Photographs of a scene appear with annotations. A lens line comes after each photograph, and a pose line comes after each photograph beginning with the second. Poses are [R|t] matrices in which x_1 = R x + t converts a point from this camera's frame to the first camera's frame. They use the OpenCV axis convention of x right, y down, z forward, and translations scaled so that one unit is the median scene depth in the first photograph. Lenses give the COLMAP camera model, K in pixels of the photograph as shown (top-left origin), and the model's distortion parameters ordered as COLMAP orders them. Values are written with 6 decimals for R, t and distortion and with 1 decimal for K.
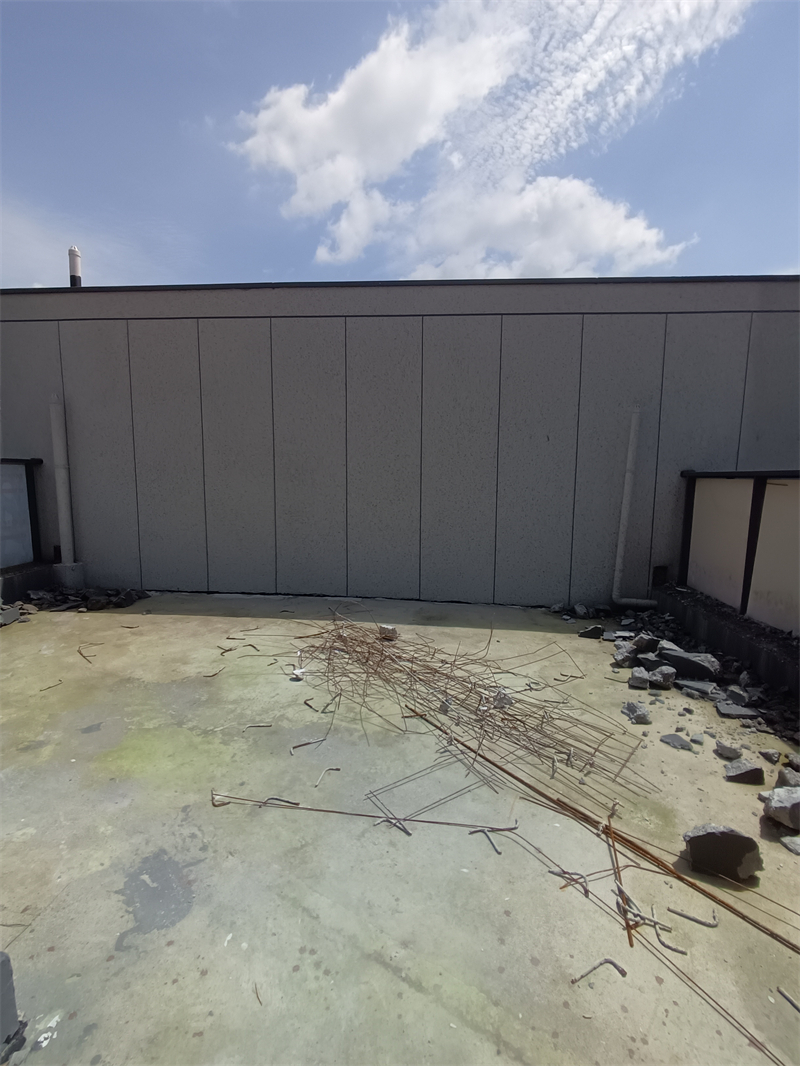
lens RADIAL K [[493.3, 0, 404.8], [0, 493.3, 538.9], [0, 0, 1]] dist [-0.007042, 0.004383]
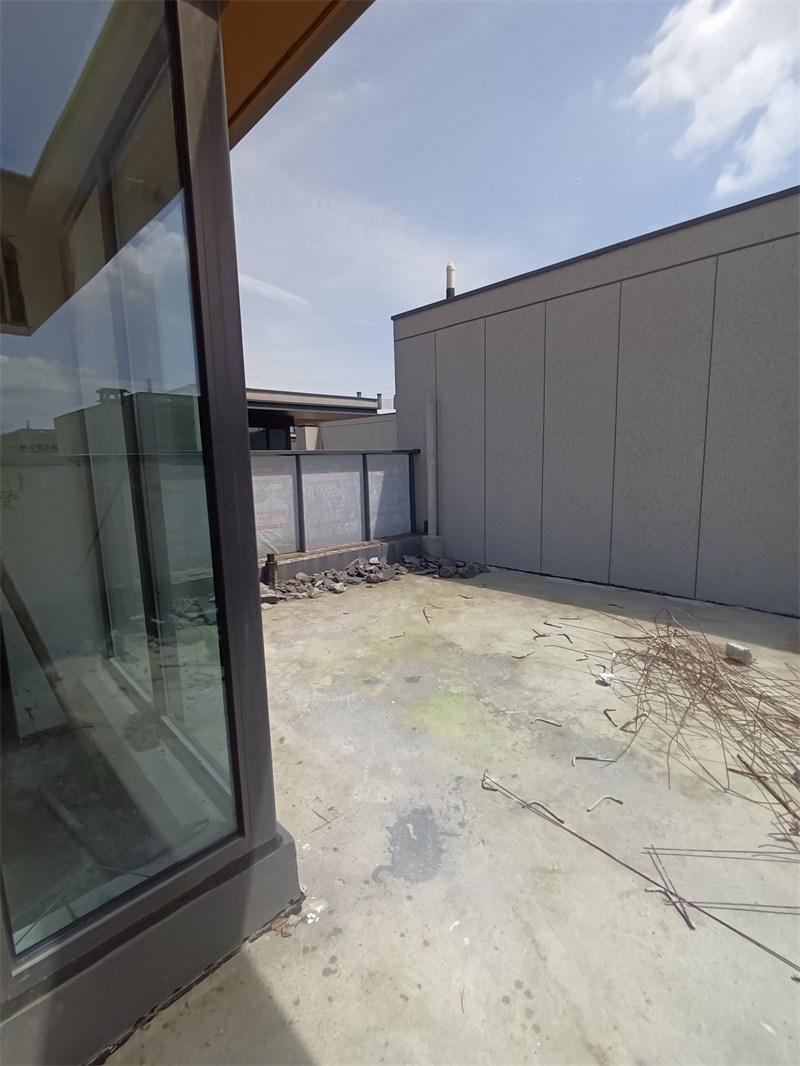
lens RADIAL K [[493.3, 0, 401.6], [0, 493.3, 537.2], [0, 0, 1]] dist [-0.007042, 0.004383]
pose [[0.754592, 0.072007, -0.652232, 0.081233], [-0.048663, 0.997365, 0.053810, -0.015035], [0.654388, -0.008865, 0.756107, 0.087235]]
